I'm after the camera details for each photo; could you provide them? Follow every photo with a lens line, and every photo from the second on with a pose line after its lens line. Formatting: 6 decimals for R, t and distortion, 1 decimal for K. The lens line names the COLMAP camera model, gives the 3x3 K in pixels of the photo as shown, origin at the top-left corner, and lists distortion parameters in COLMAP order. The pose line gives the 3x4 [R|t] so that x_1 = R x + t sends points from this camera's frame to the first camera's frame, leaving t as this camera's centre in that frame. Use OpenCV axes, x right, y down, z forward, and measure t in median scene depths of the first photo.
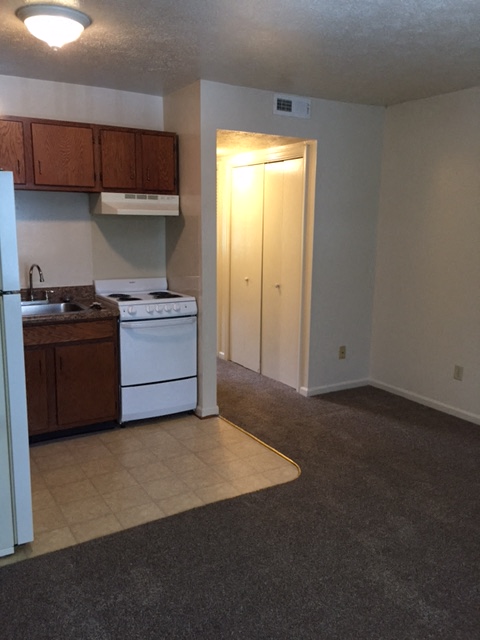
lens RADIAL K [[549.4, 0, 240.0], [0, 549.4, 320.0], [0, 0, 1]] dist [0.099690, -0.150320]
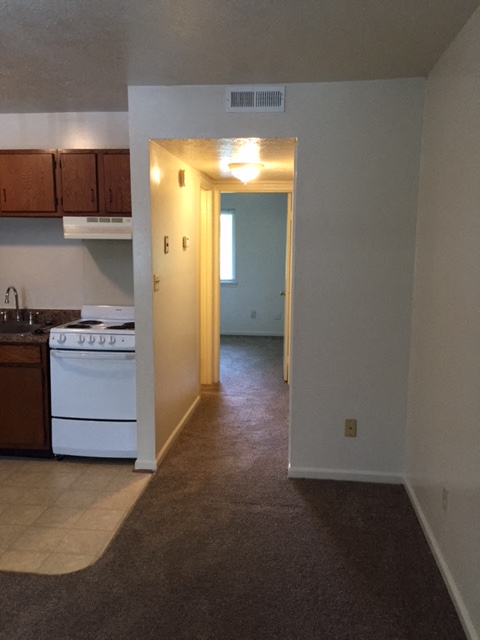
lens RADIAL K [[549.4, 0, 240.0], [0, 549.4, 320.0], [0, 0, 1]] dist [0.099690, -0.150320]
pose [[0.791900, 0.077997, -0.605649, 0.609947], [-0.106236, 0.994282, -0.010861, -0.069881], [0.601339, 0.072943, 0.795658, 0.415306]]
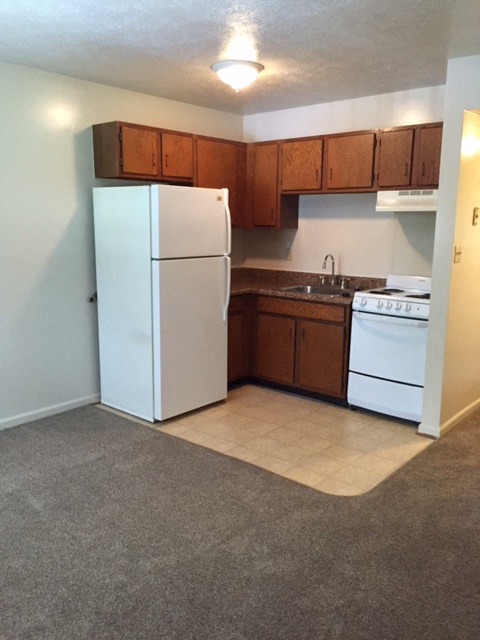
lens RADIAL K [[549.4, 0, 240.0], [0, 549.4, 320.0], [0, 0, 1]] dist [0.099690, -0.150320]
pose [[0.312771, 0.165088, -0.935372, 0.710528], [-0.175279, 0.977898, 0.113984, -0.061818], [0.933516, 0.128301, 0.334795, 0.421939]]
